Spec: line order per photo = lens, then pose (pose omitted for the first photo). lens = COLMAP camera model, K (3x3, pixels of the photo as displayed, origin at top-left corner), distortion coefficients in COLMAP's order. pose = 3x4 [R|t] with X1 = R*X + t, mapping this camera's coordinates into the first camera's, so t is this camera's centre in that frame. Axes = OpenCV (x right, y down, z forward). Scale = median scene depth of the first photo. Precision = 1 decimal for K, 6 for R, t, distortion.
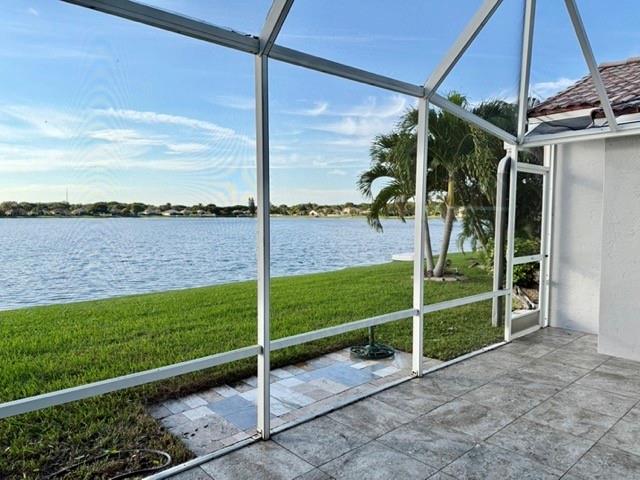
lens RADIAL K [[451.5, 0, 320.9], [0, 451.5, 241.9], [0, 0, 1]] dist [0.053332, -0.064289]
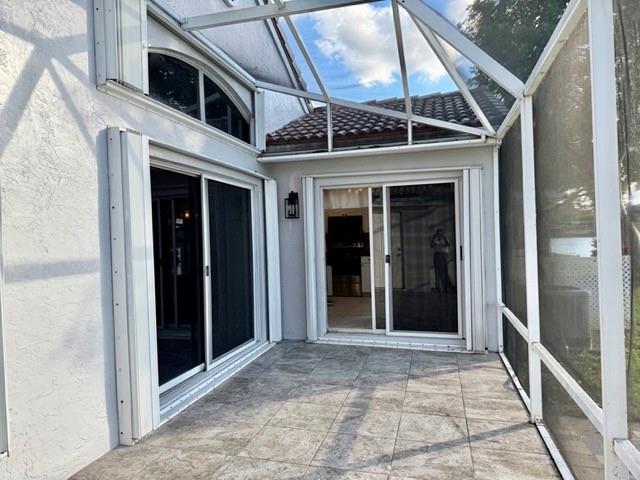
lens RADIAL K [[451.5, 0, 320.9], [0, 451.5, 241.9], [0, 0, 1]] dist [0.053332, -0.064289]
pose [[-0.829243, 0.032195, -0.557960, 0.625021], [-0.004523, 0.997920, 0.064303, -0.063304], [0.558870, 0.055846, -0.827373, 1.065687]]
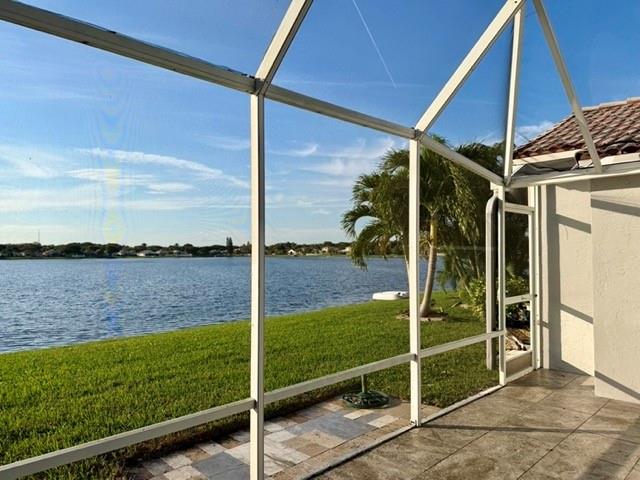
lens RADIAL K [[451.5, 0, 320.9], [0, 451.5, 241.9], [0, 0, 1]] dist [0.053332, -0.064289]
pose [[0.998829, -0.005224, 0.048104, -0.026285], [0.009368, 0.996224, -0.086316, -0.005596], [-0.047471, 0.086665, 0.995106, 0.028447]]
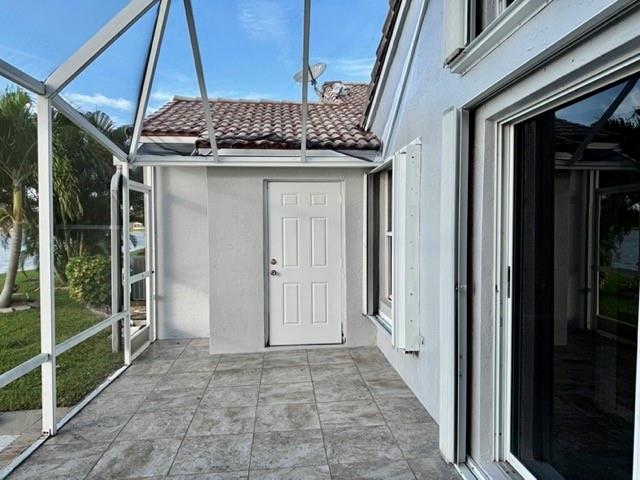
lens RADIAL K [[451.5, 0, 320.9], [0, 451.5, 241.9], [0, 0, 1]] dist [0.053332, -0.064289]
pose [[0.596988, -0.033837, 0.801536, -0.126628], [0.055053, 0.998483, 0.001148, -0.022273], [-0.800359, 0.043442, 0.597946, 0.097434]]
